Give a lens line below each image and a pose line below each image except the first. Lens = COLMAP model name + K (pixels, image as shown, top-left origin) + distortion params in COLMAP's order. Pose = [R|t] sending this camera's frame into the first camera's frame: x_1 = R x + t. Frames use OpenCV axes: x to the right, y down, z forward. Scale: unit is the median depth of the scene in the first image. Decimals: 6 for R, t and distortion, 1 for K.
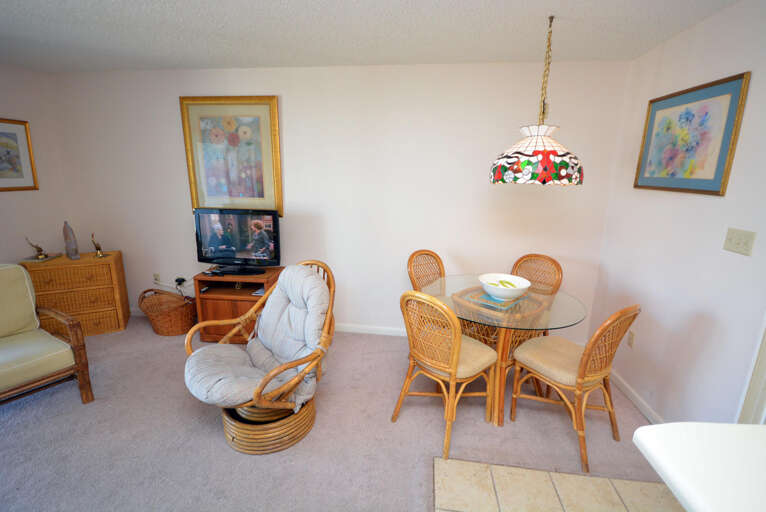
lens RADIAL K [[341.6, 0, 381.4], [0, 341.6, 252.6], [0, 0, 1]] dist [0.011925, -0.011691]
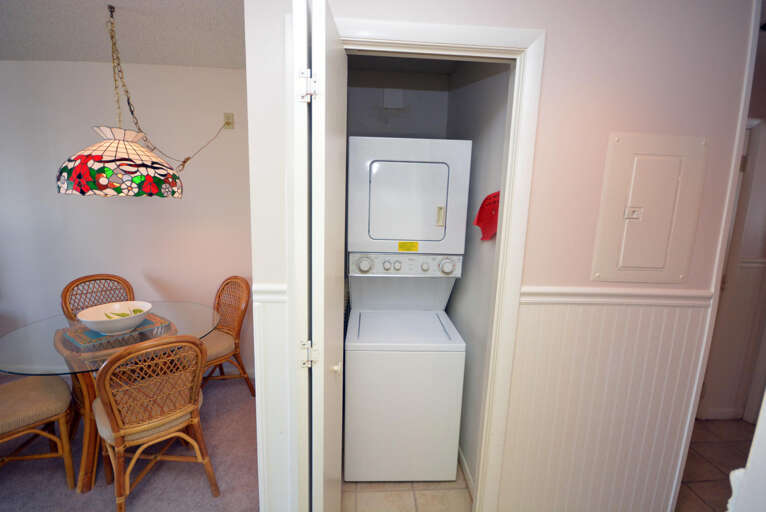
lens RADIAL K [[341.6, 0, 381.4], [0, 341.6, 252.6], [0, 0, 1]] dist [0.011925, -0.011691]
pose [[0.984181, -0.004859, 0.177098, 0.530744], [0.016565, 0.997769, -0.064680, 0.003665], [-0.176389, 0.066591, 0.982066, 0.032271]]
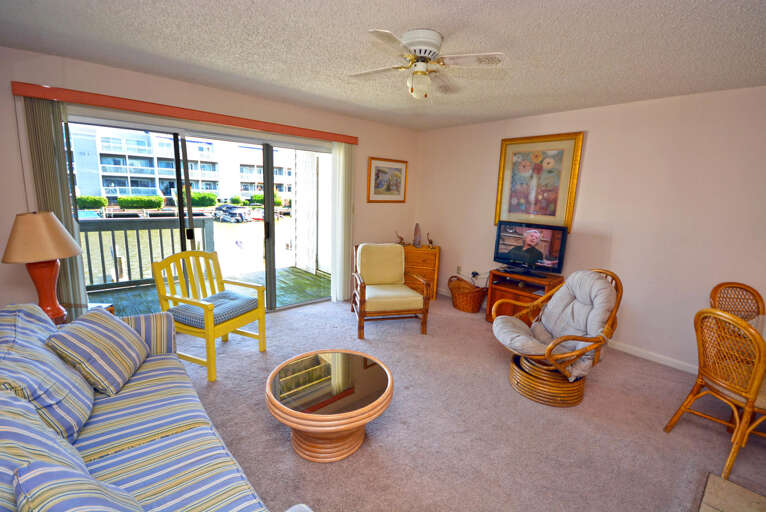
lens RADIAL K [[341.6, 0, 381.4], [0, 341.6, 252.6], [0, 0, 1]] dist [0.011925, -0.011691]
pose [[0.749311, 0.128997, -0.649533, -0.008111], [-0.168189, 0.985753, 0.001745, 0.085426], [0.640504, 0.107937, 0.760332, -0.371192]]
